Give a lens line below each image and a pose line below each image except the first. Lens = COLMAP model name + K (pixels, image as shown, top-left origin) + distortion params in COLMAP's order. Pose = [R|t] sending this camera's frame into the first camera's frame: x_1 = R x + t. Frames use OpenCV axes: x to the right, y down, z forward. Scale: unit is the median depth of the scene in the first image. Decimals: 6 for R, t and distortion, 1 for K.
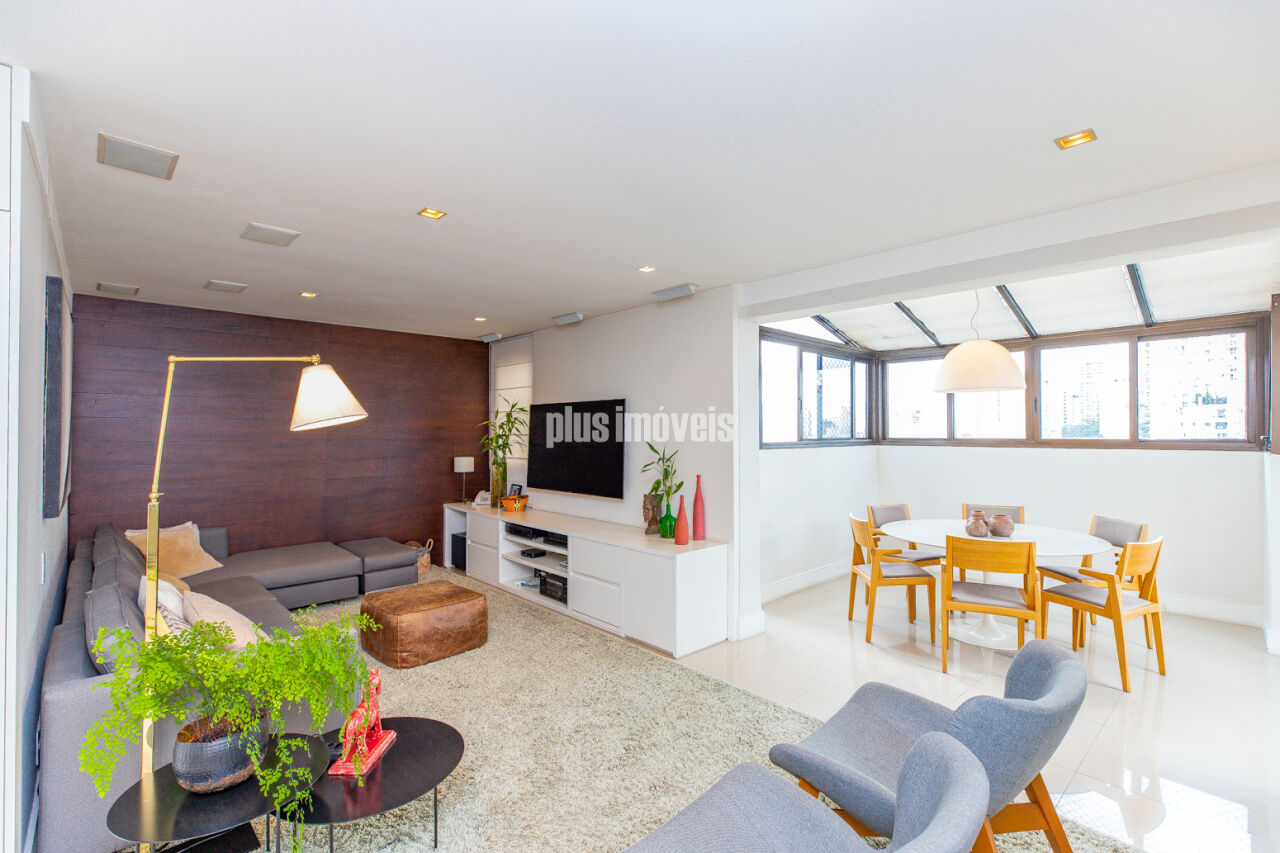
lens RADIAL K [[576.9, 0, 640.0], [0, 576.9, 426.5], [0, 0, 1]] dist [0.003292, 0.000112]
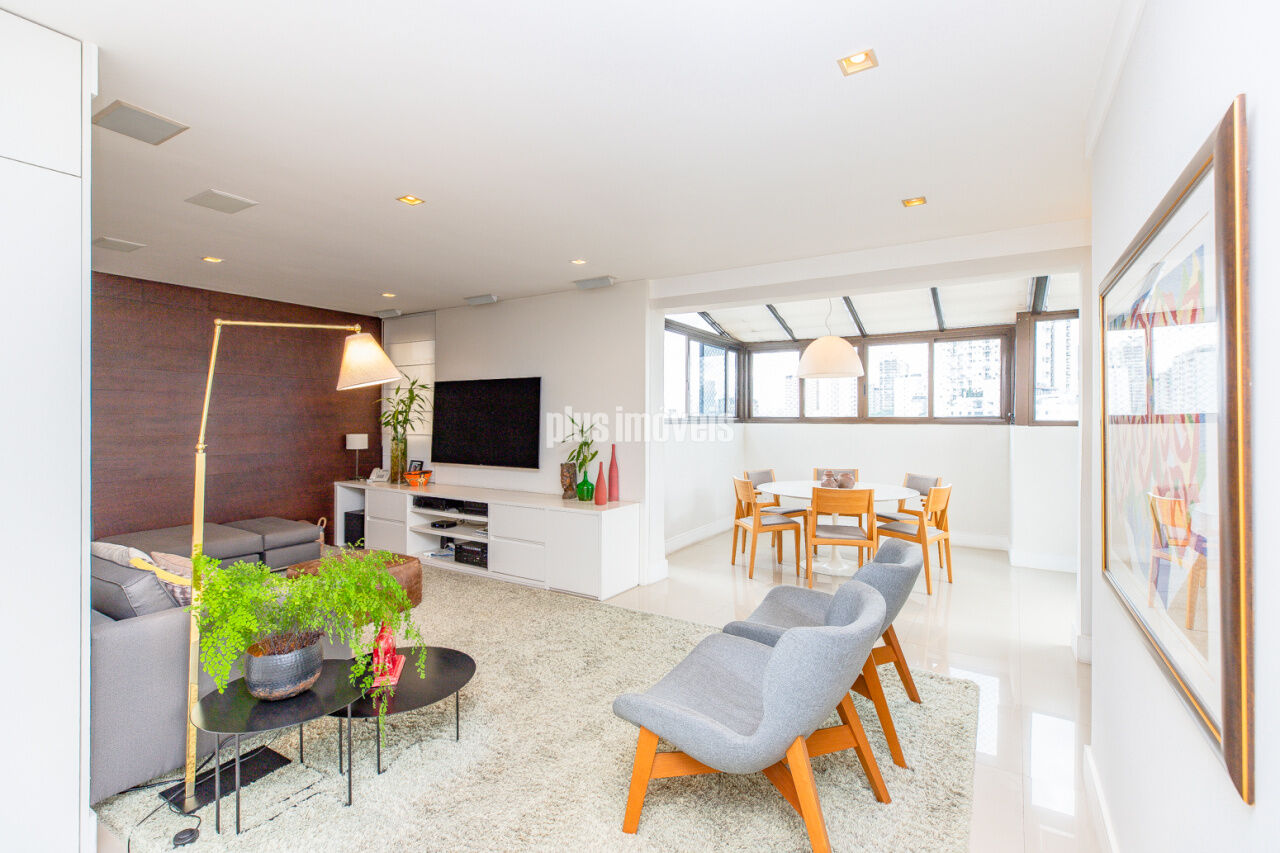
lens RADIAL K [[582.9, 0, 637.8], [0, 582.9, 420.2], [0, 0, 1]] dist [0.001555, 0.000024]
pose [[0.966438, 0.004460, 0.256862, -0.136255], [-0.007338, 0.999921, 0.010246, 0.021817], [-0.256796, -0.011787, 0.966394, -0.115963]]
